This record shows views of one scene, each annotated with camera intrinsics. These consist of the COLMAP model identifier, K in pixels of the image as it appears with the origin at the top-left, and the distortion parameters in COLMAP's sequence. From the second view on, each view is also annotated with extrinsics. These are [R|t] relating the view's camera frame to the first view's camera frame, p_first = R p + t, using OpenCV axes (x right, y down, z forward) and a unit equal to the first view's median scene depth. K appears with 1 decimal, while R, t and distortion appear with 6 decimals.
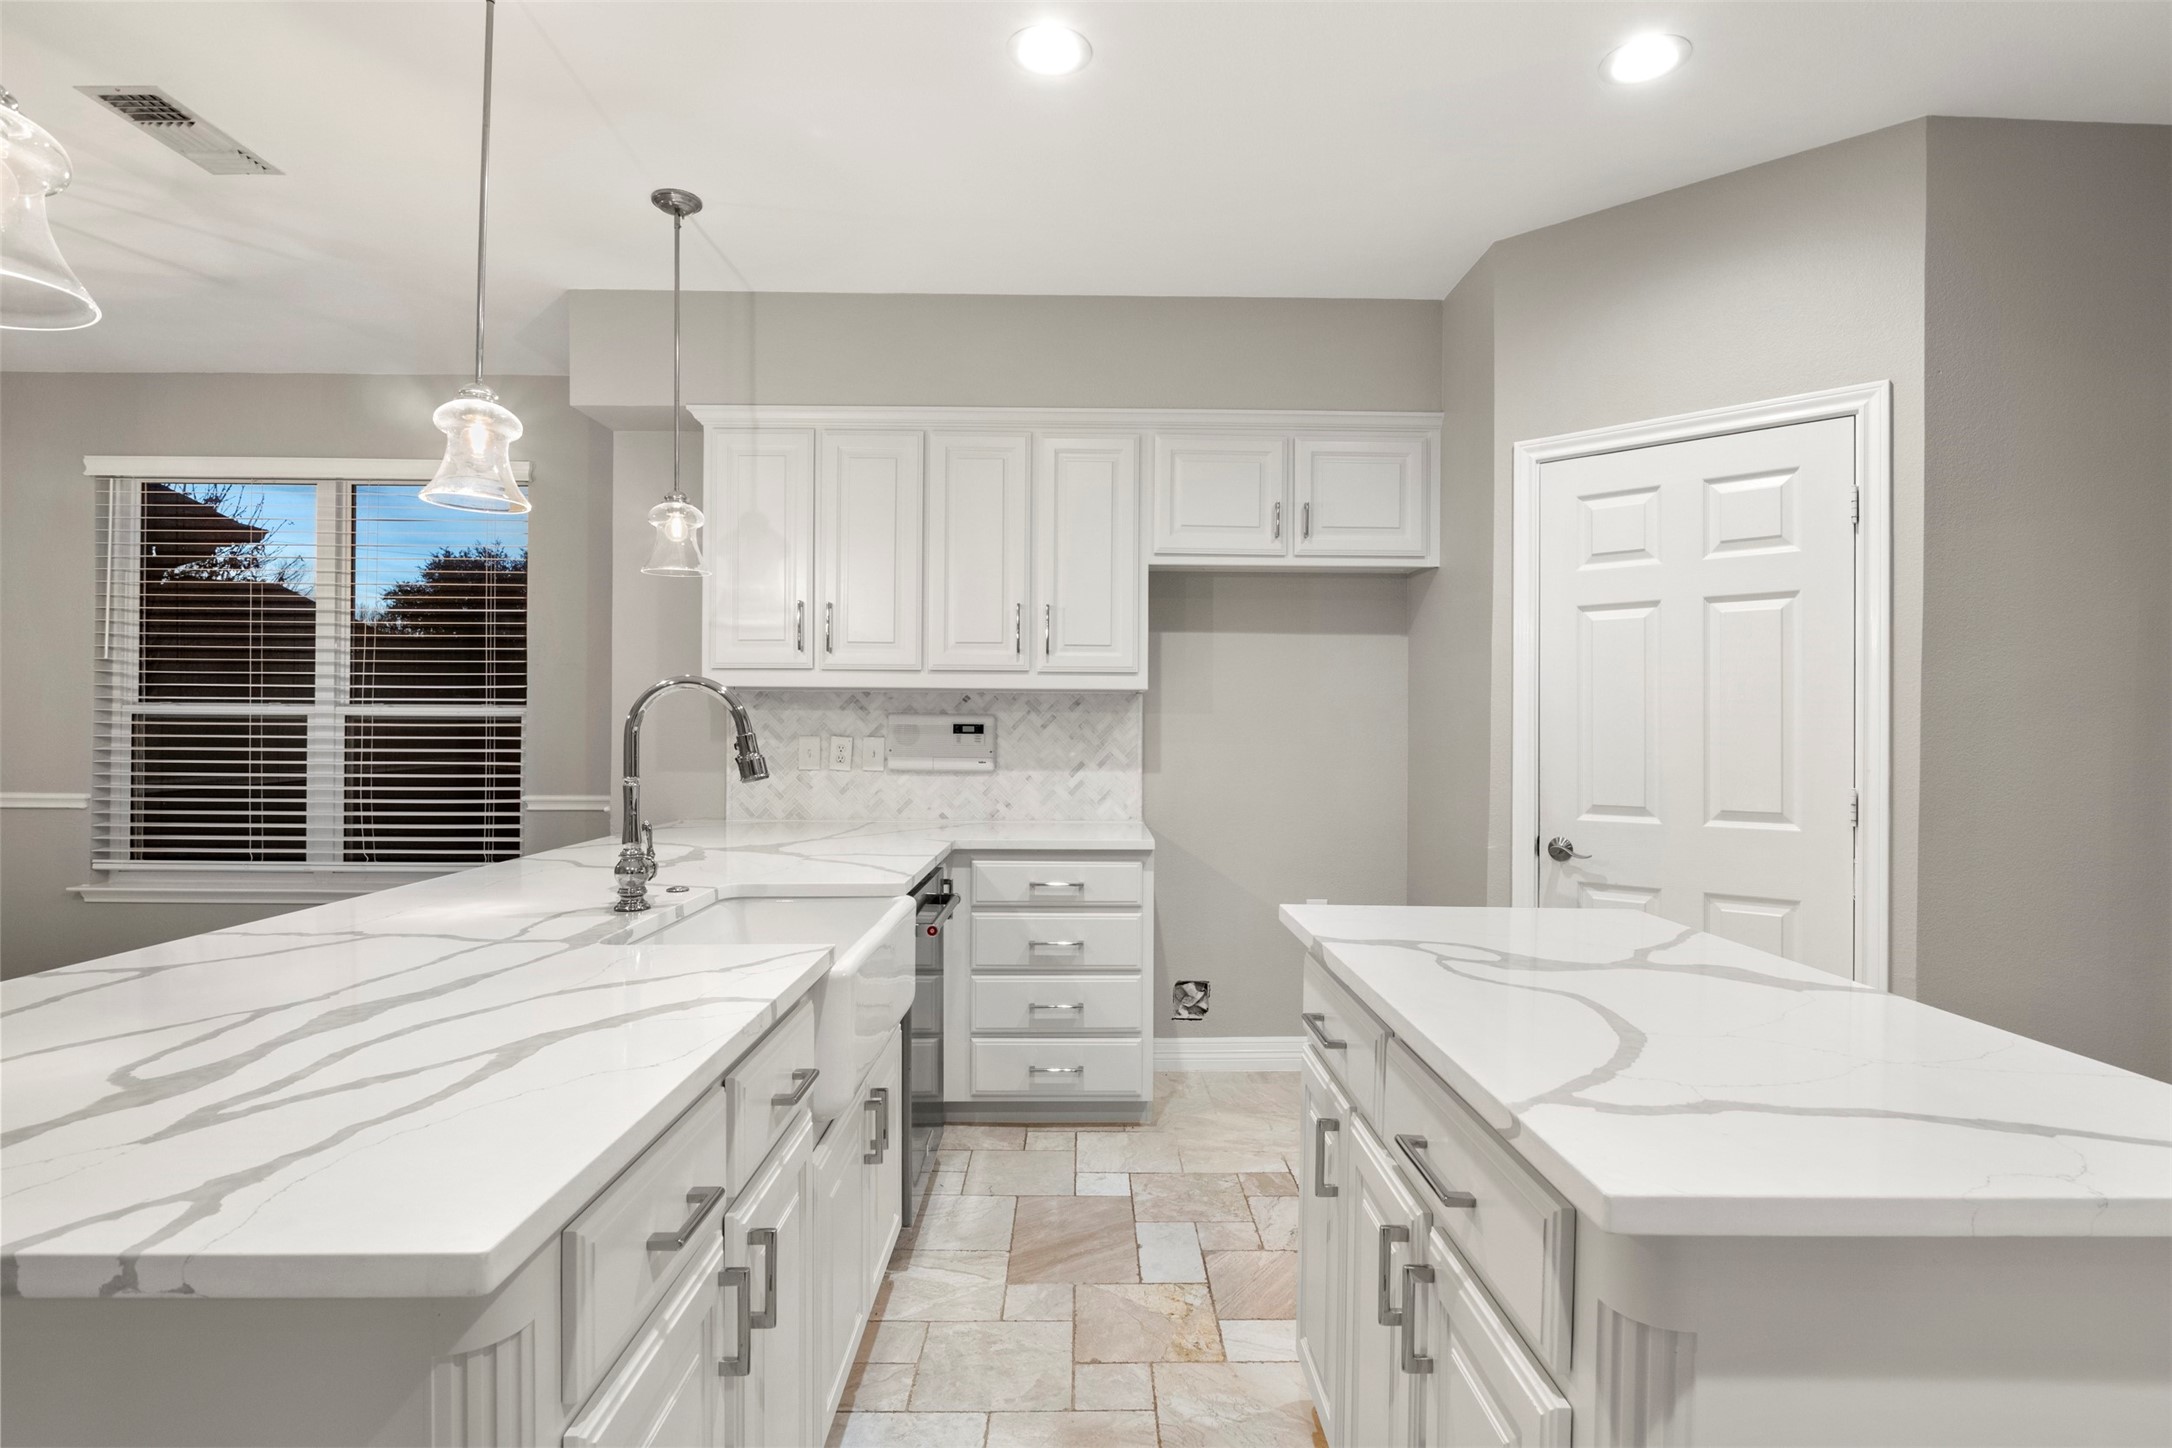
lens RADIAL K [[1077.9, 0, 1091.3], [0, 1077.9, 724.0], [0, 0, 1]] dist [-0.010305, 0.001586]
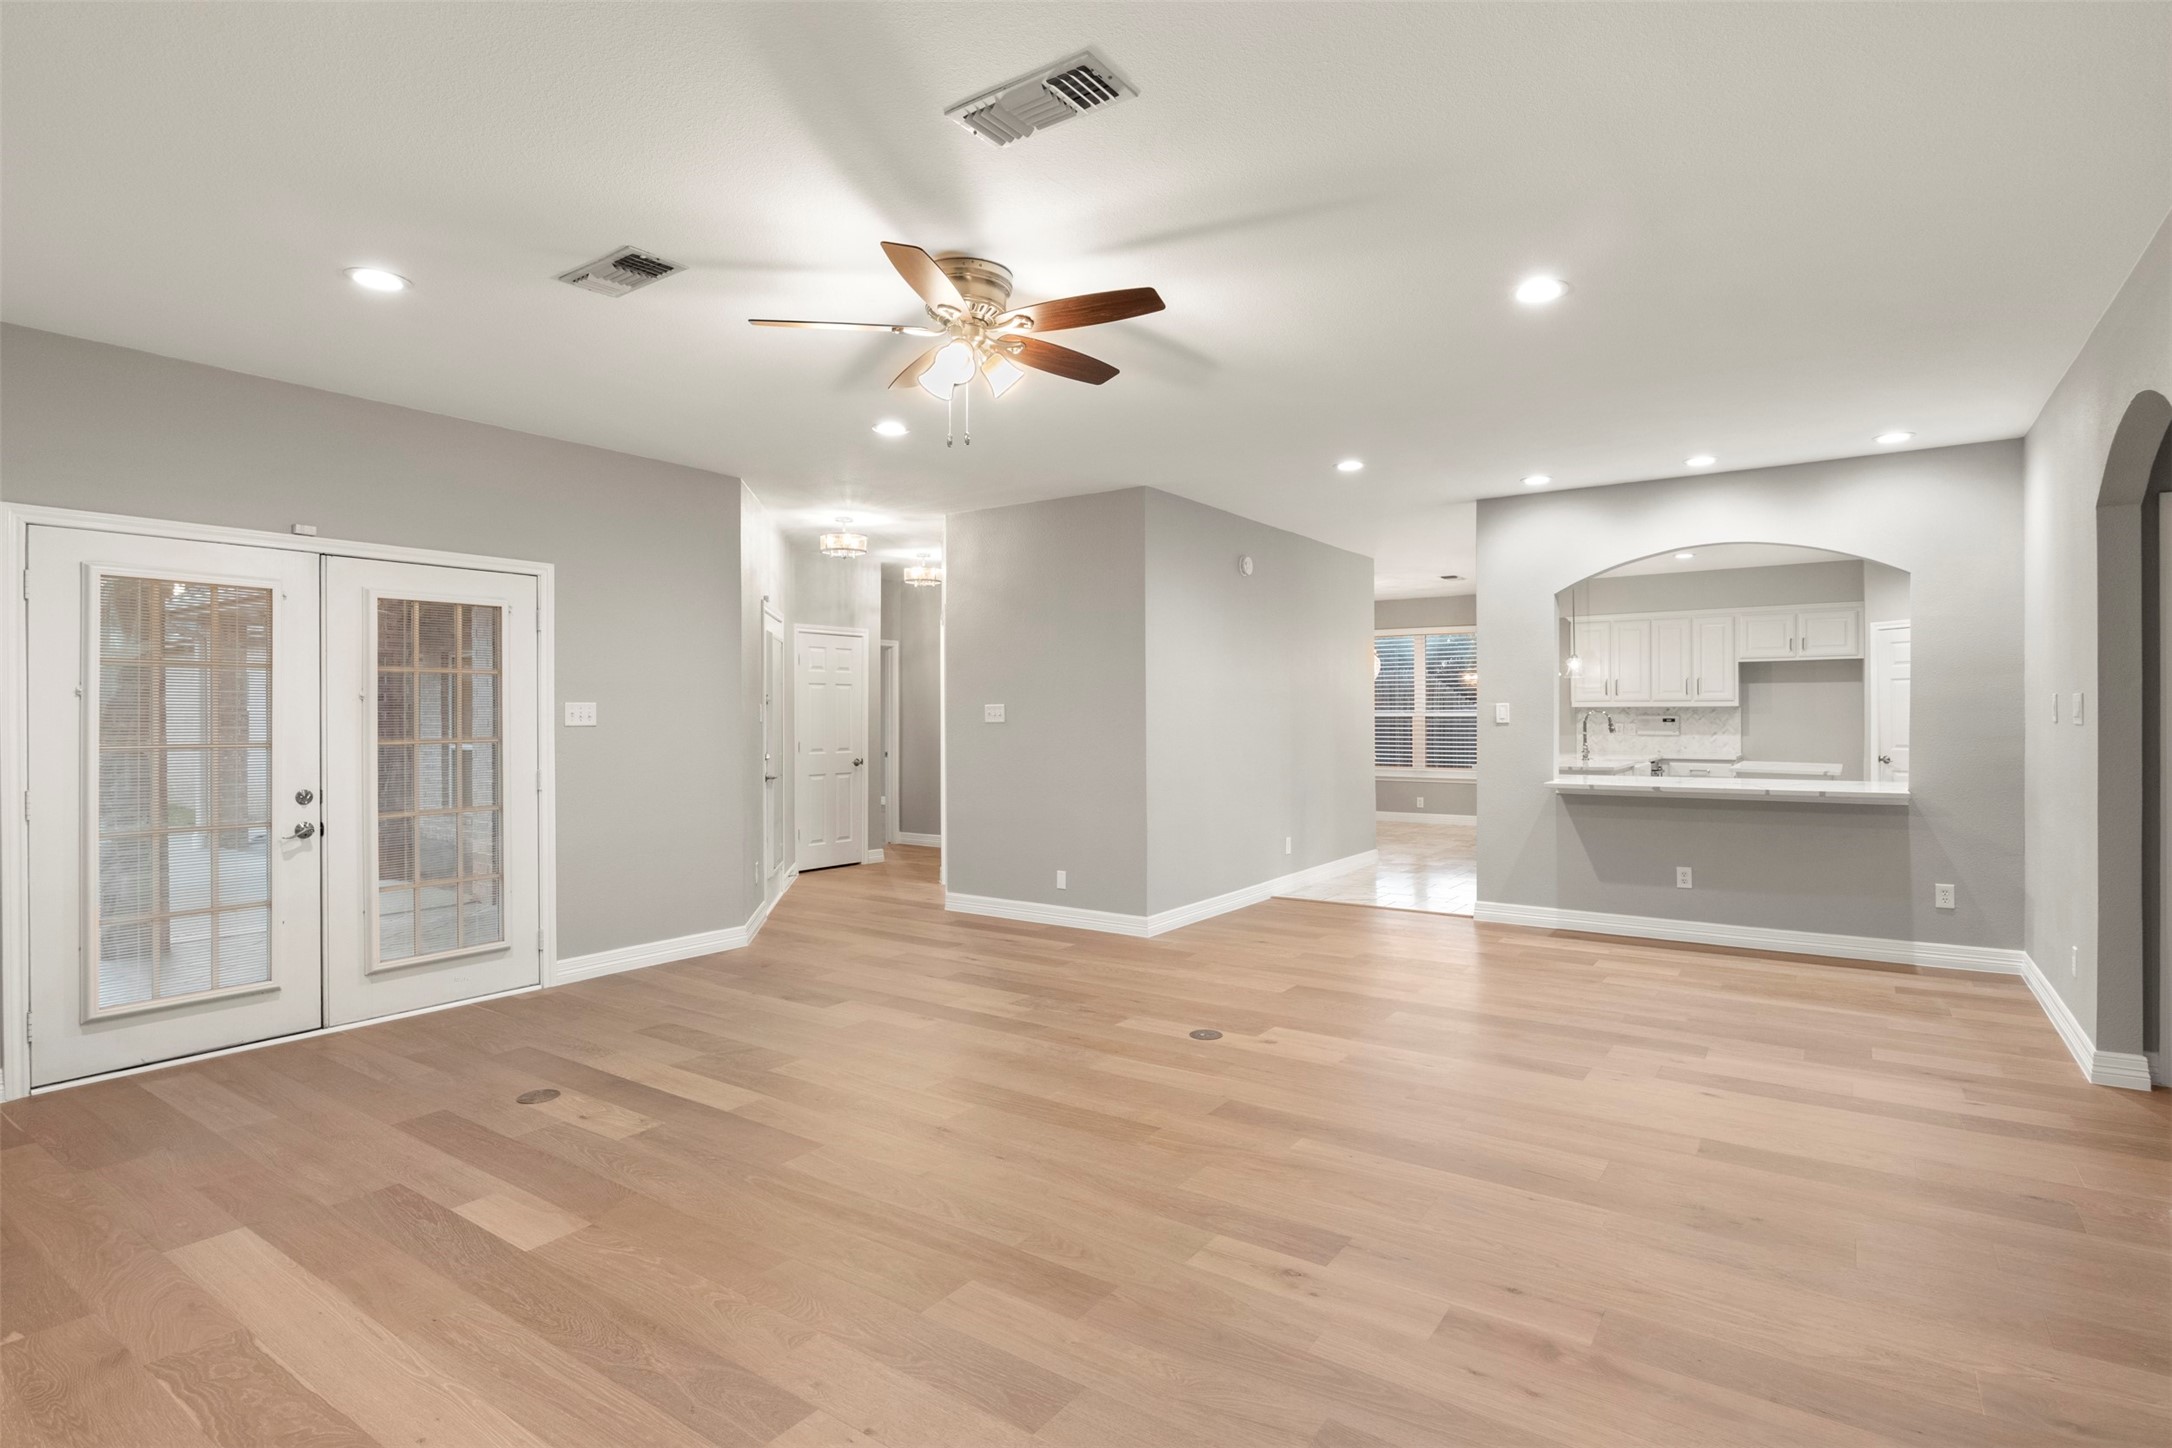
lens RADIAL K [[1077.9, 0, 1106.7], [0, 1077.9, 706.3], [0, 0, 1]] dist [-0.010305, 0.001586]
pose [[0.815178, -0.011479, -0.579097, 0.327094], [0.009943, 0.999934, -0.005826, -0.031121], [0.579125, -0.001009, 0.815238, -2.217947]]
